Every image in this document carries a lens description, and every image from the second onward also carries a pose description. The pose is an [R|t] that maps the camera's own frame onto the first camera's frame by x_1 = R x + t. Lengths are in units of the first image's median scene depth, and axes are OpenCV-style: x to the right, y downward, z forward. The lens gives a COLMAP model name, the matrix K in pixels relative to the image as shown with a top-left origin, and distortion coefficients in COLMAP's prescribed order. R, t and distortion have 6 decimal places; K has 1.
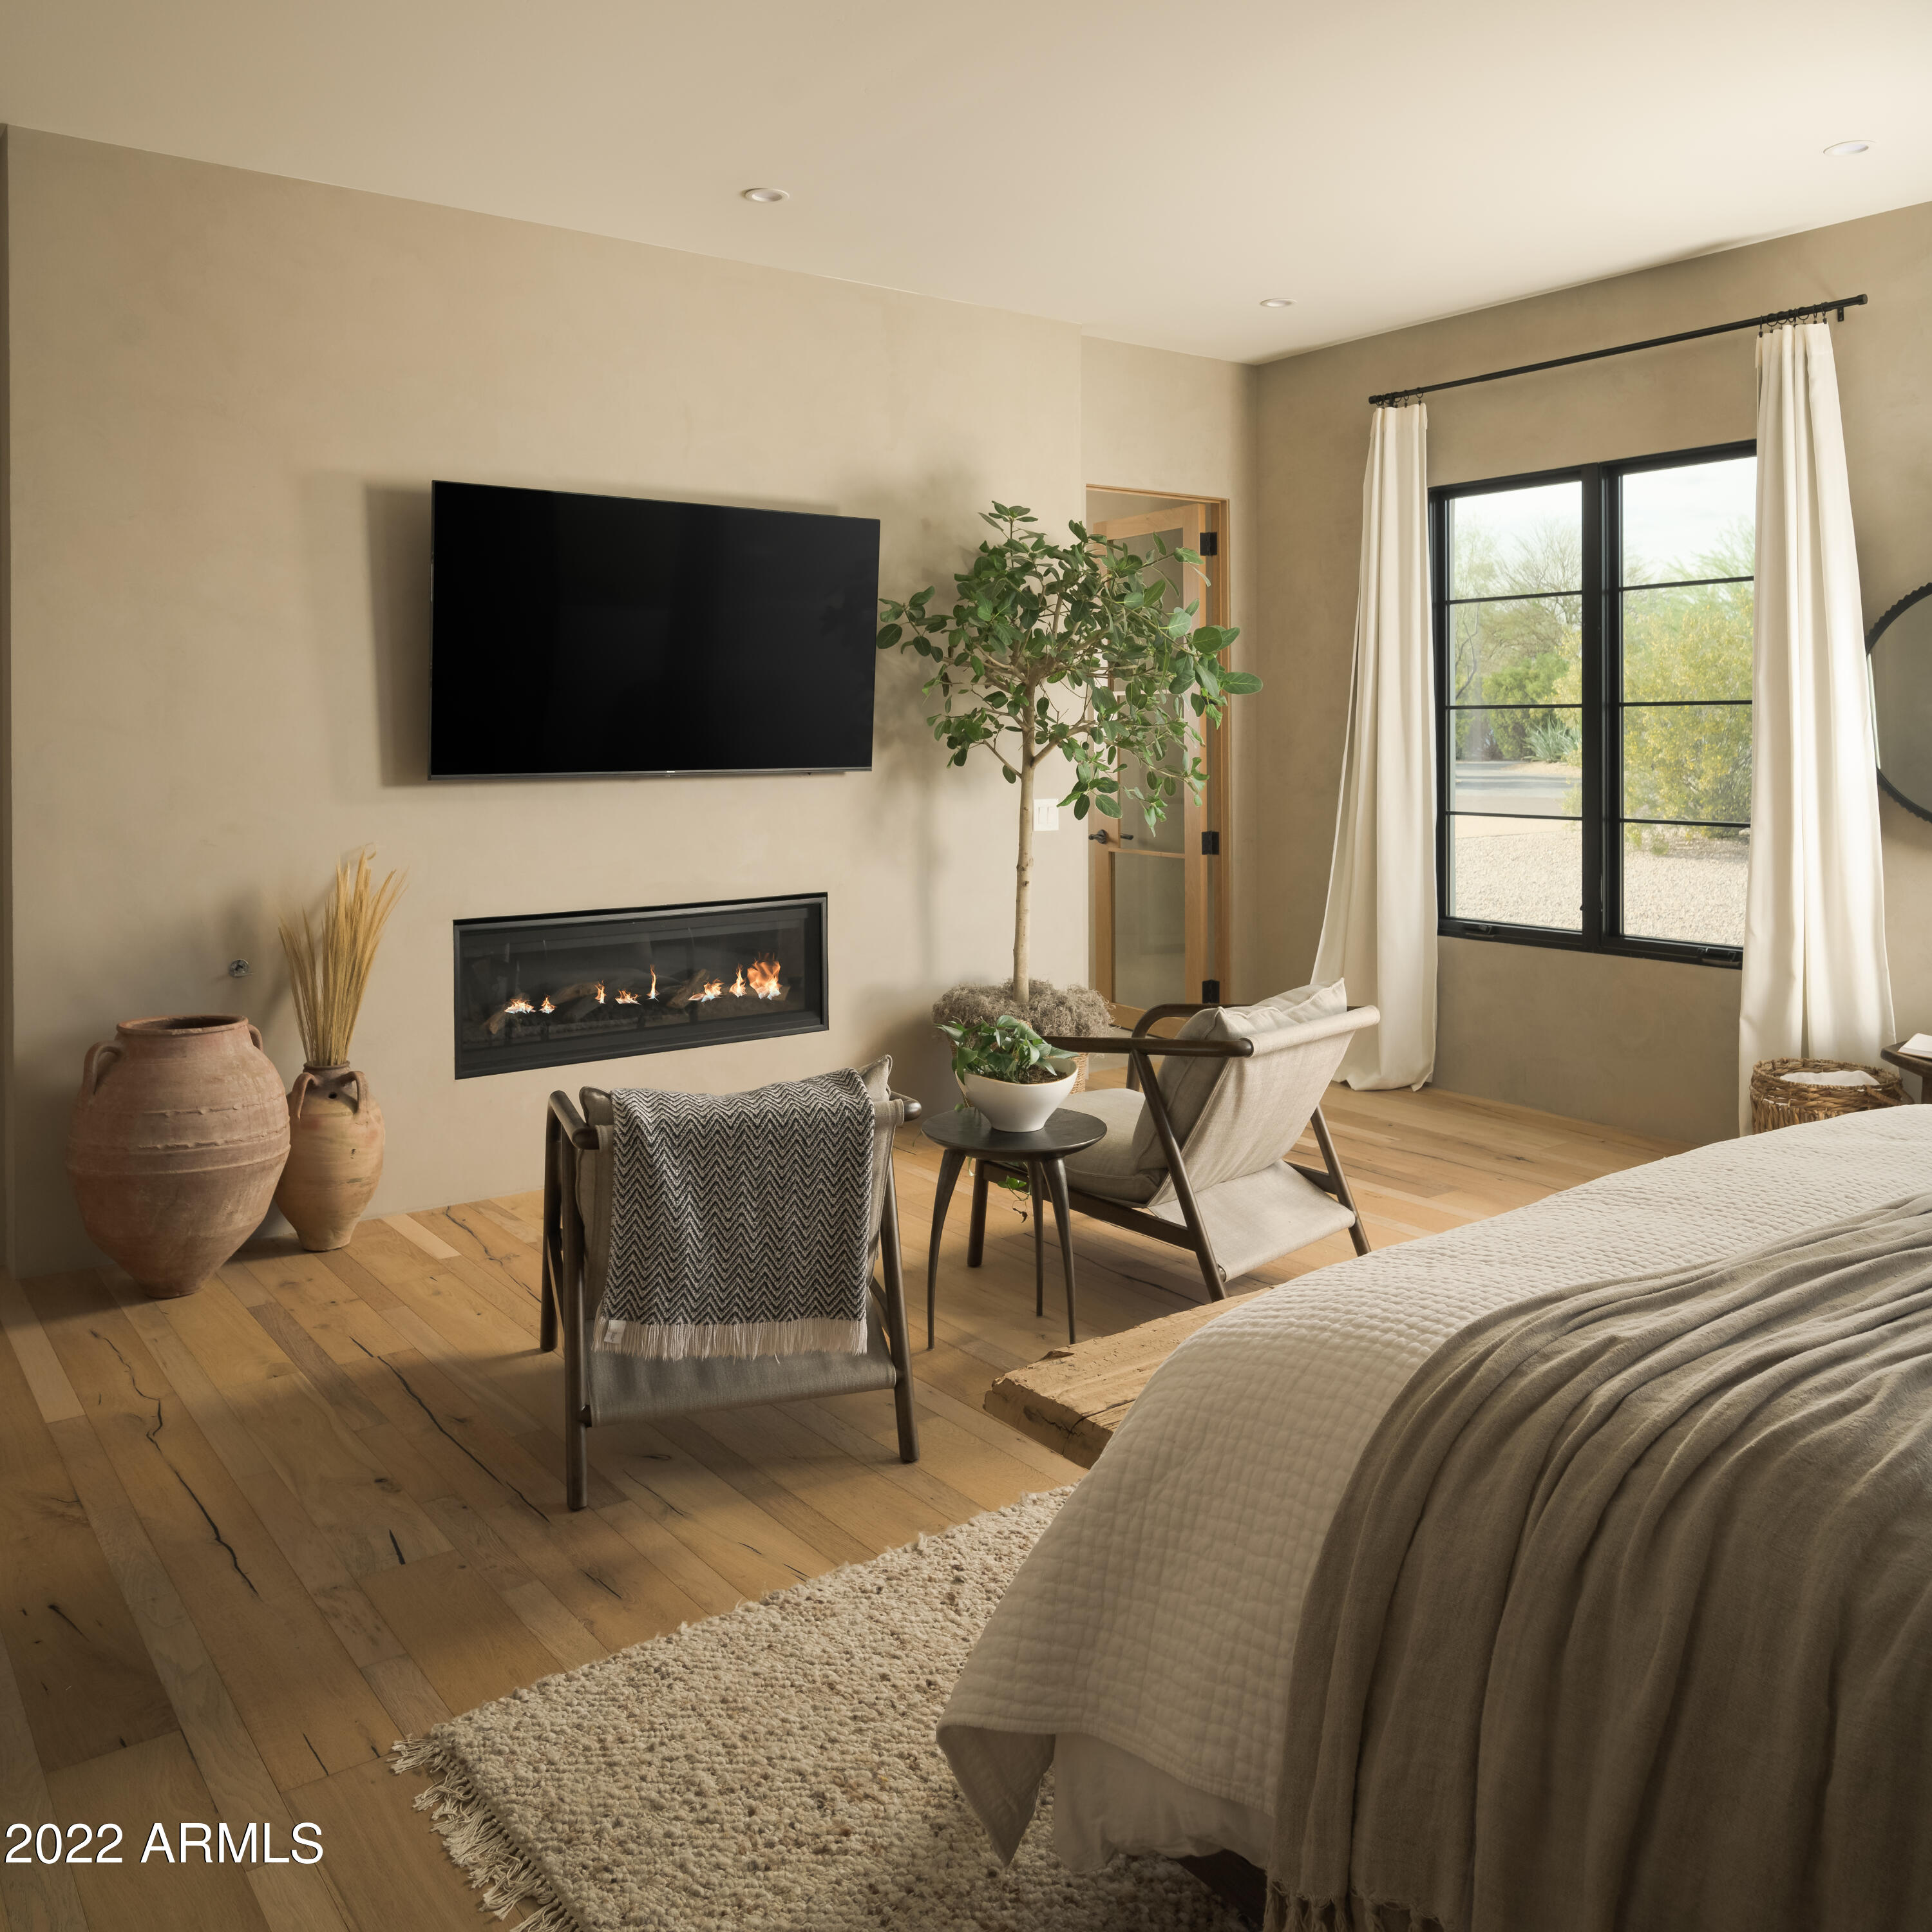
lens RADIAL K [[1692.9, 0, 967.5], [0, 1692.9, 793.0], [0, 0, 1]] dist [-0.028854, -0.000393]
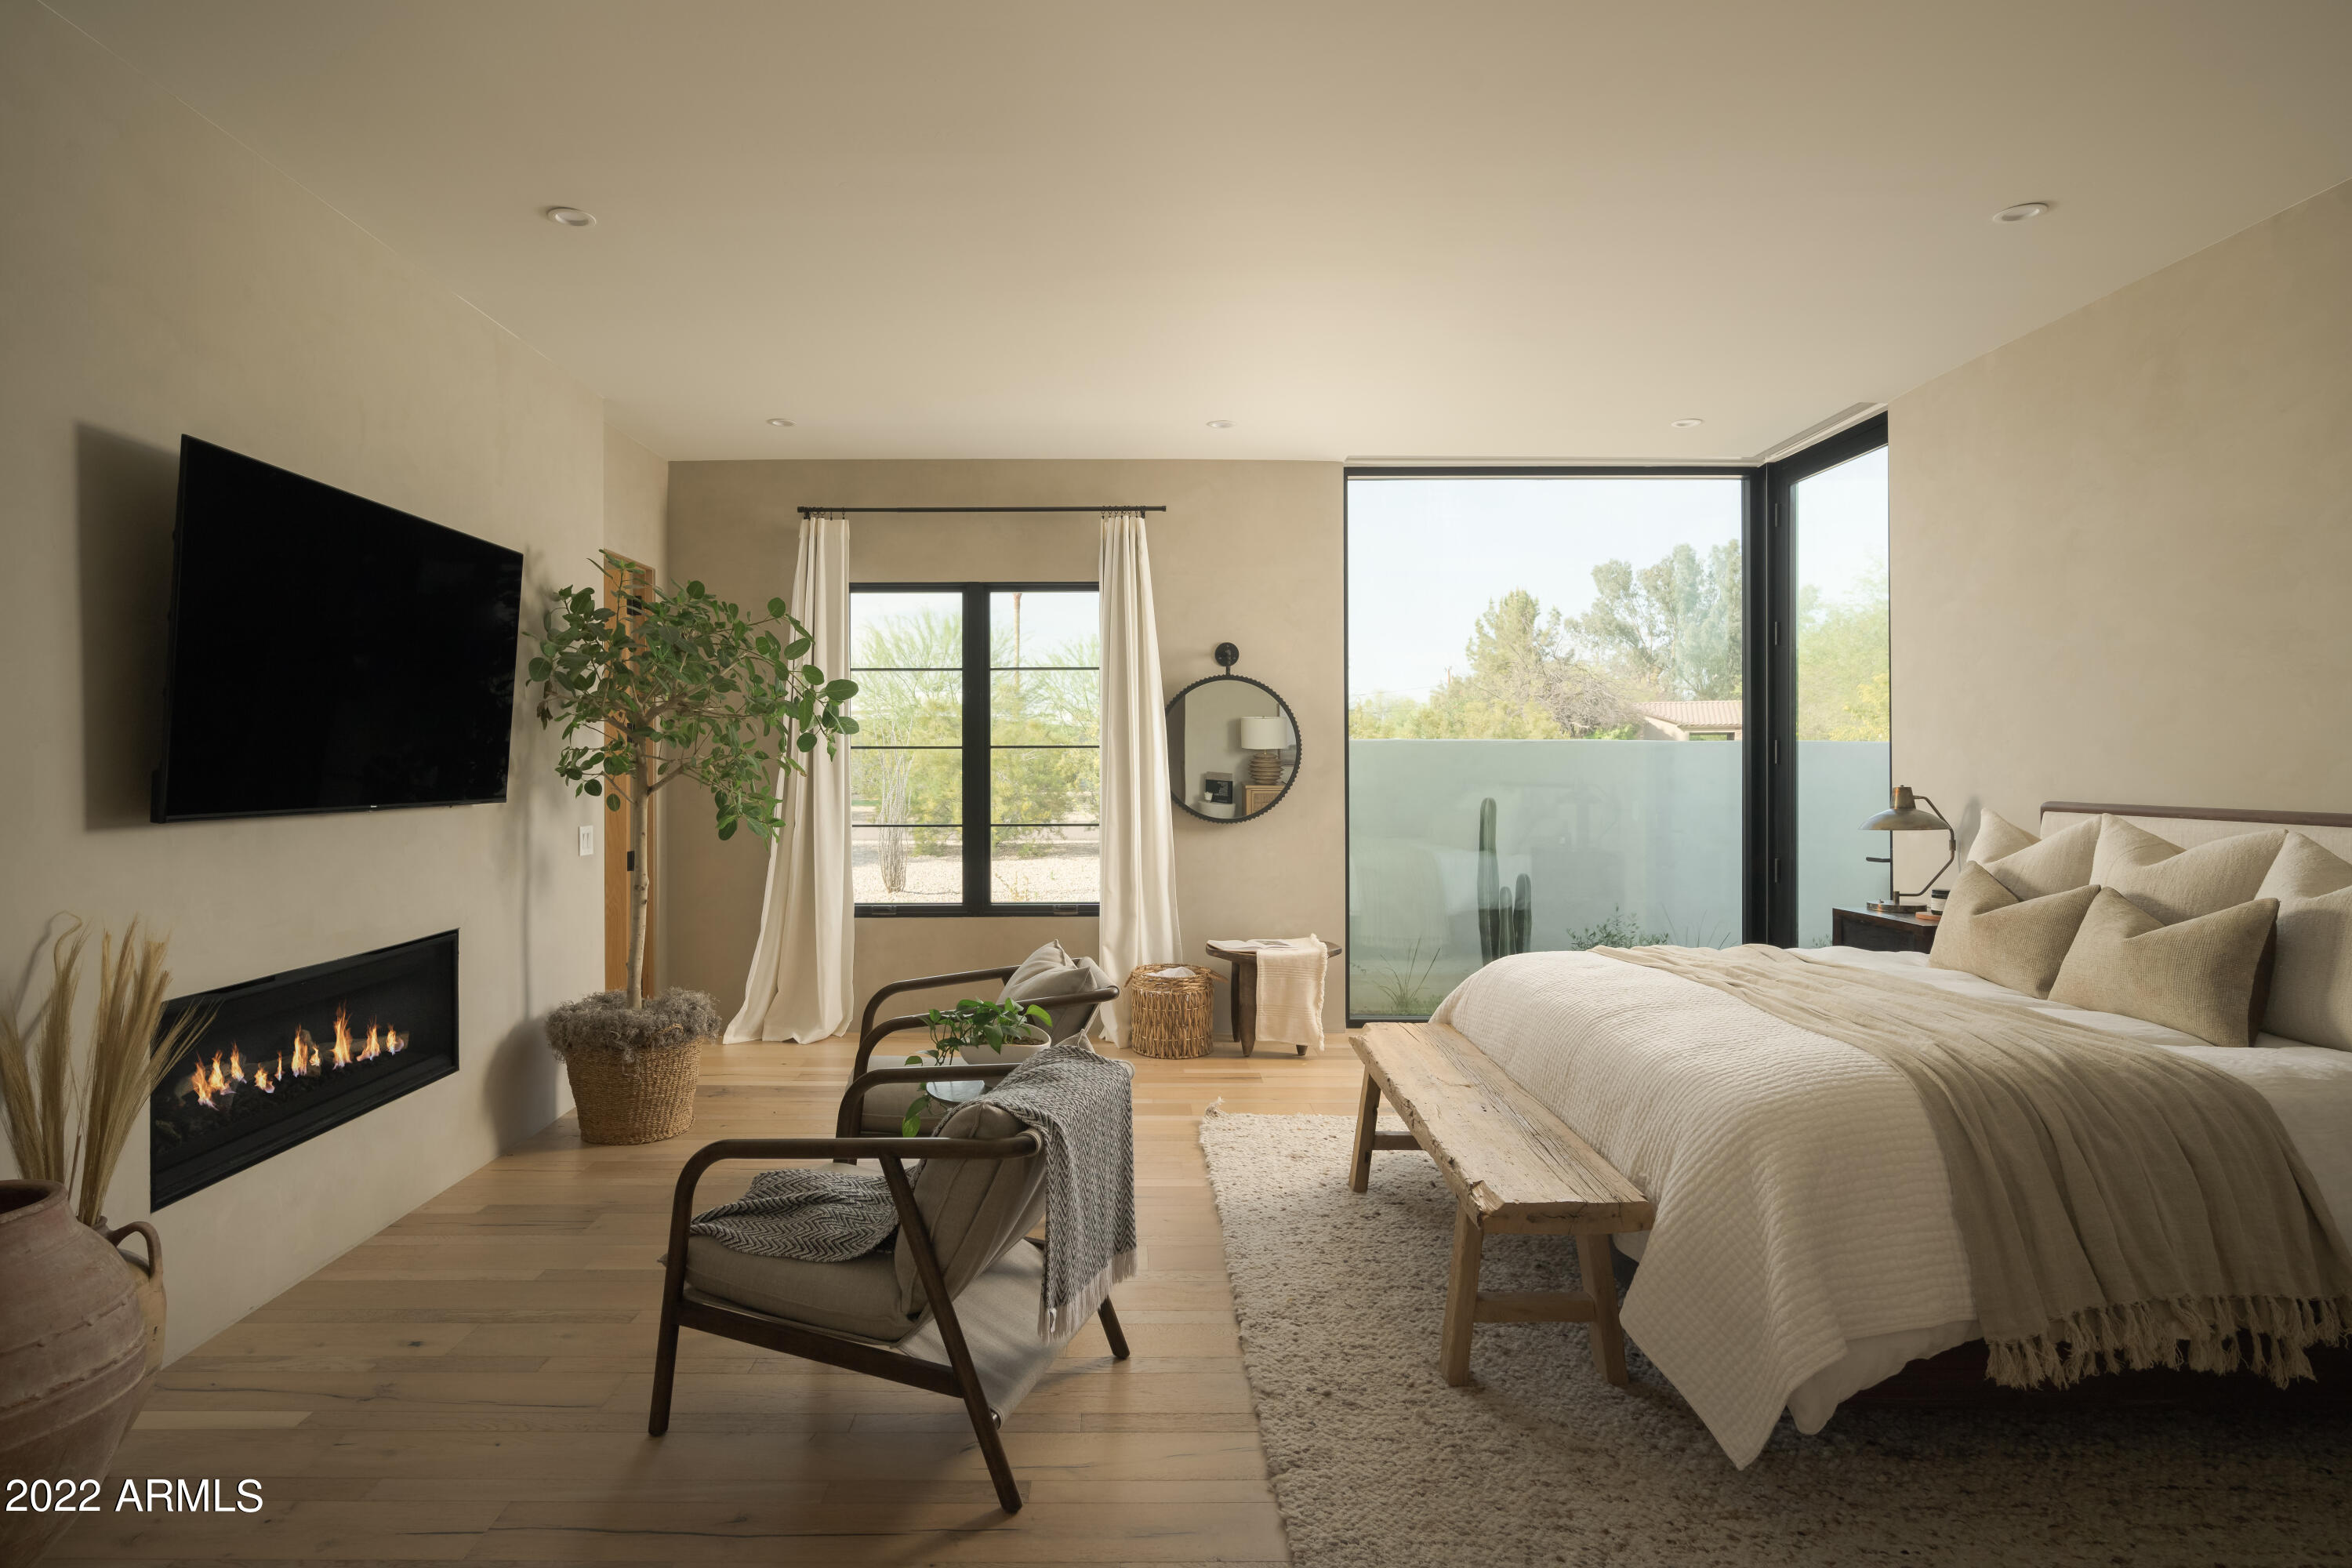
lens RADIAL K [[1244.0, 0, 1176.0], [0, 1244.0, 784.0], [0, 0, 1]] dist [-0.003134, -0.000996]
pose [[0.585022, -0.010221, 0.810953, -0.443410], [0.033335, 0.999379, -0.011452, -0.003238], [-0.810332, 0.033733, 0.584999, 0.260092]]
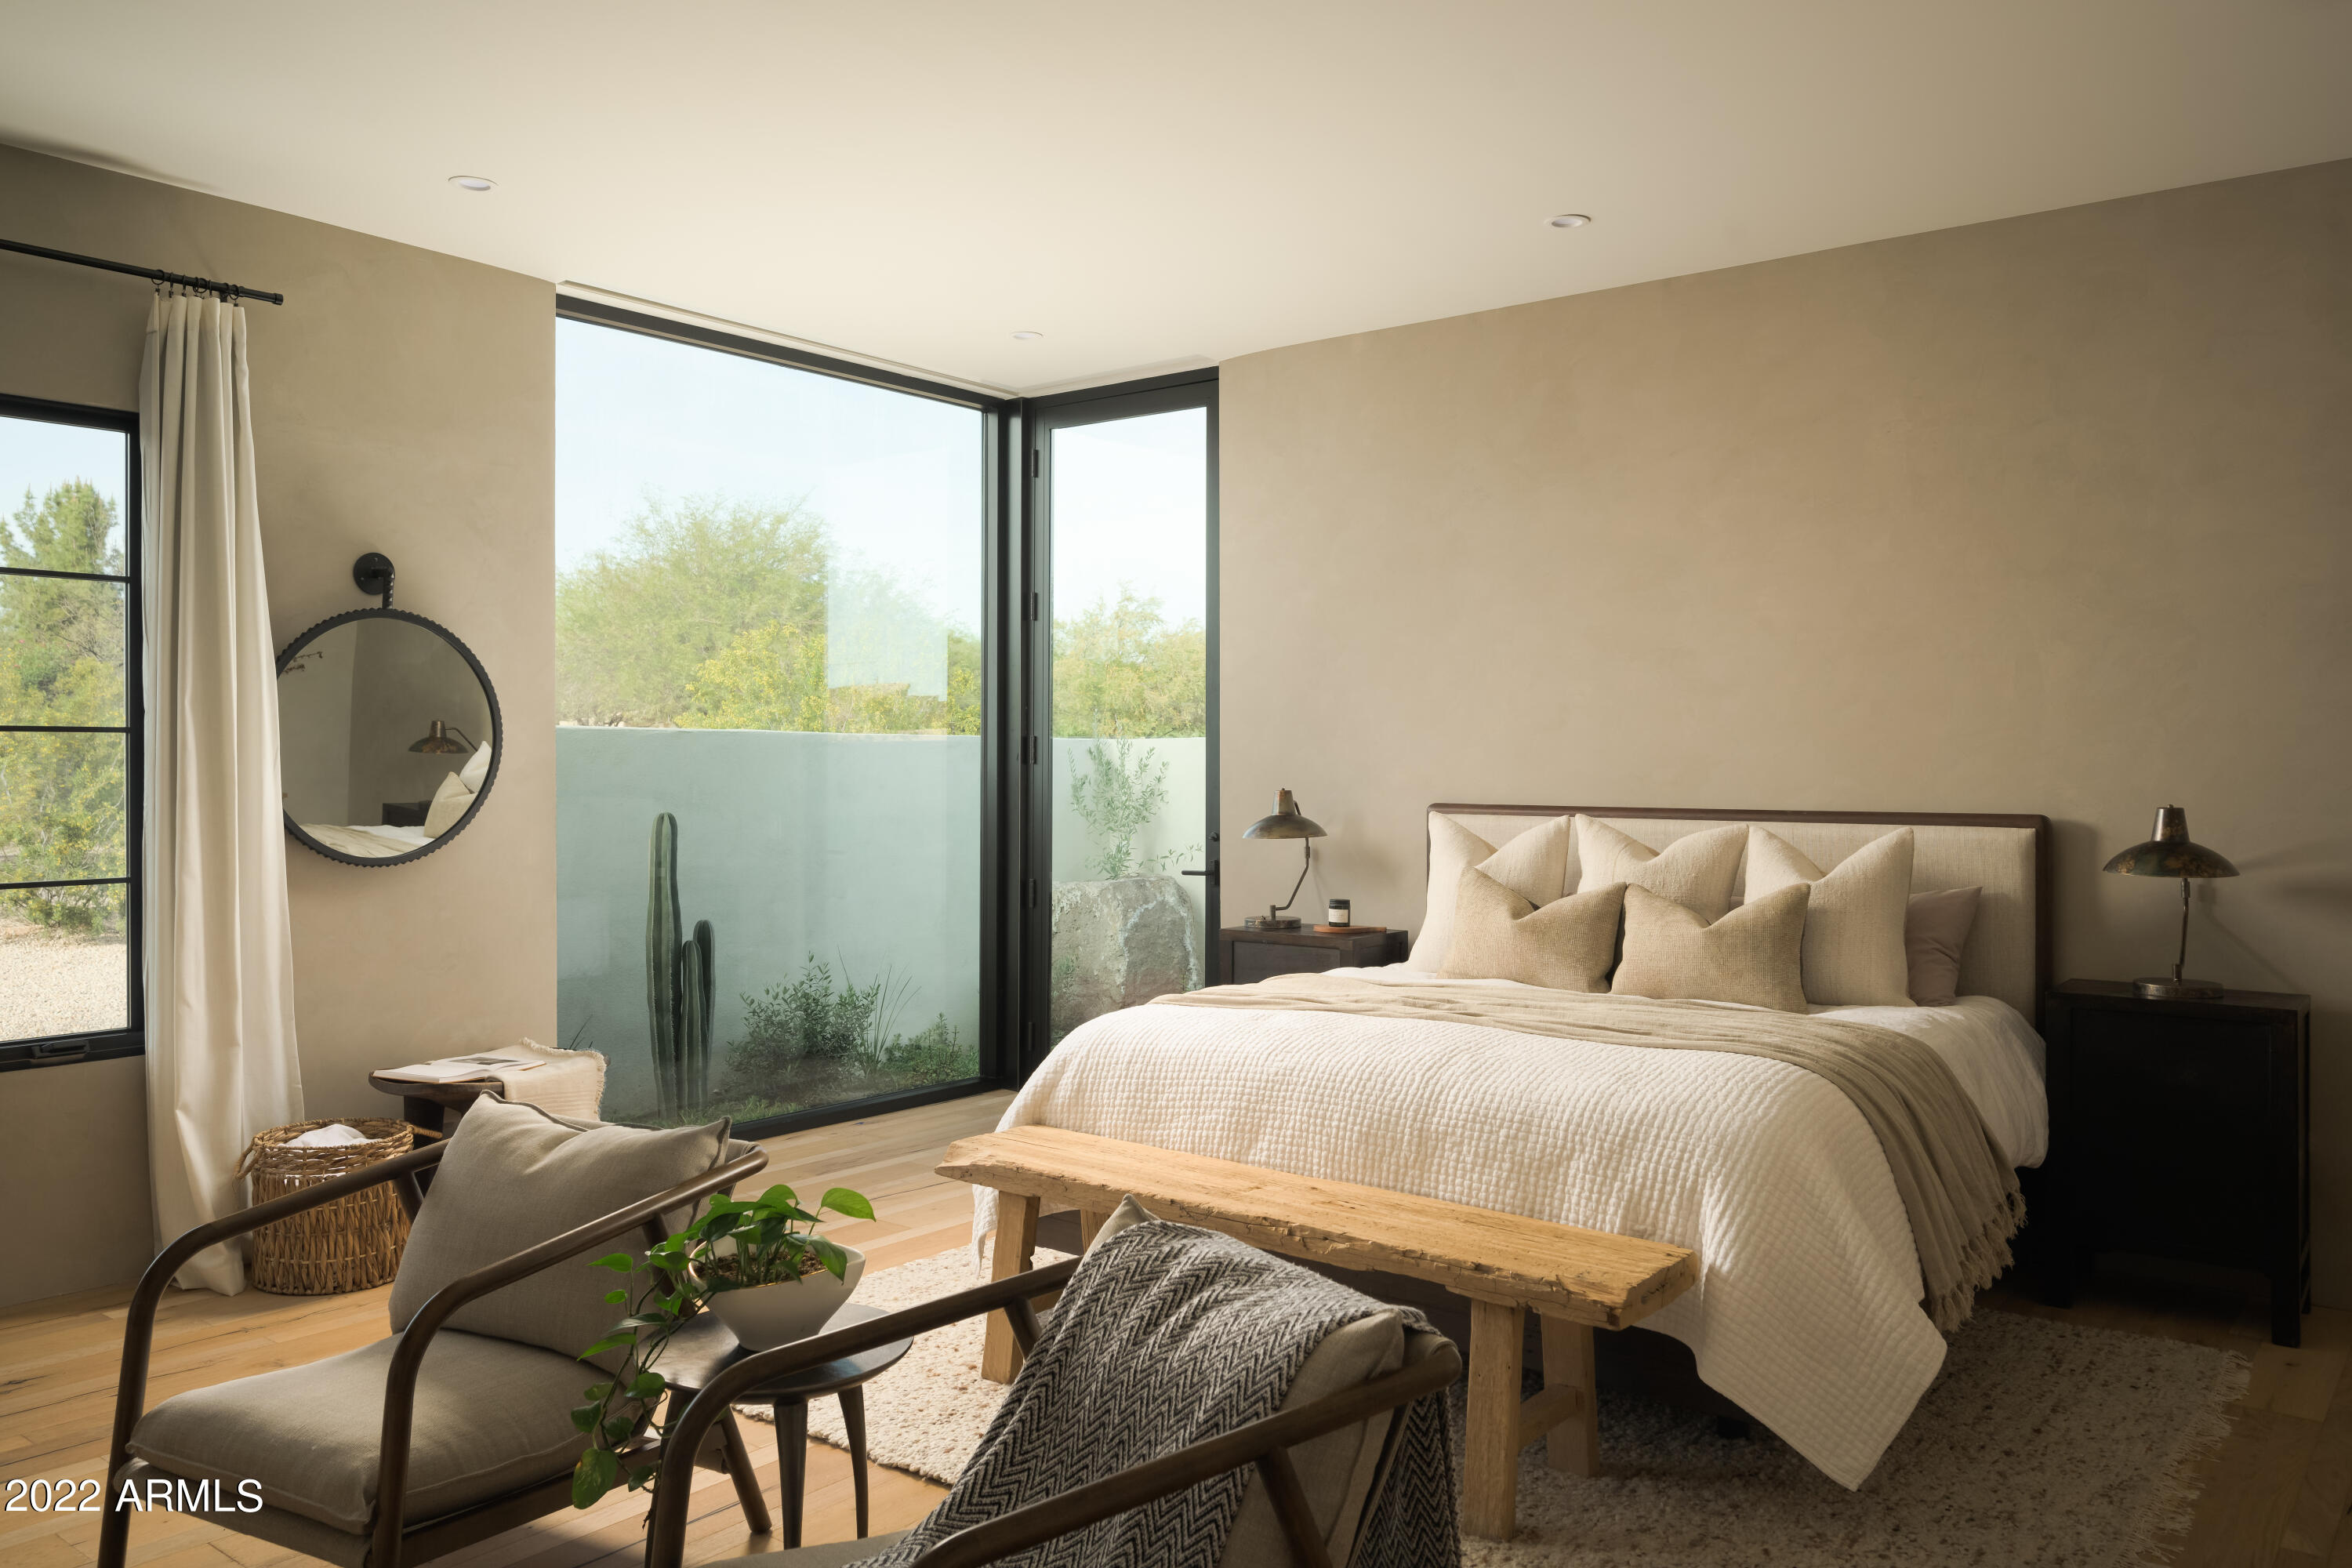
lens RADIAL K [[1713.7, 0, 1176.0], [0, 1713.7, 784.0], [0, 0, 1]] dist [0.002199, 0.001707]
pose [[-0.256857, -0.009741, 0.966400, -0.483181], [0.039216, 0.999021, 0.020493, -0.024546], [-0.965653, 0.043163, -0.256224, 0.727981]]
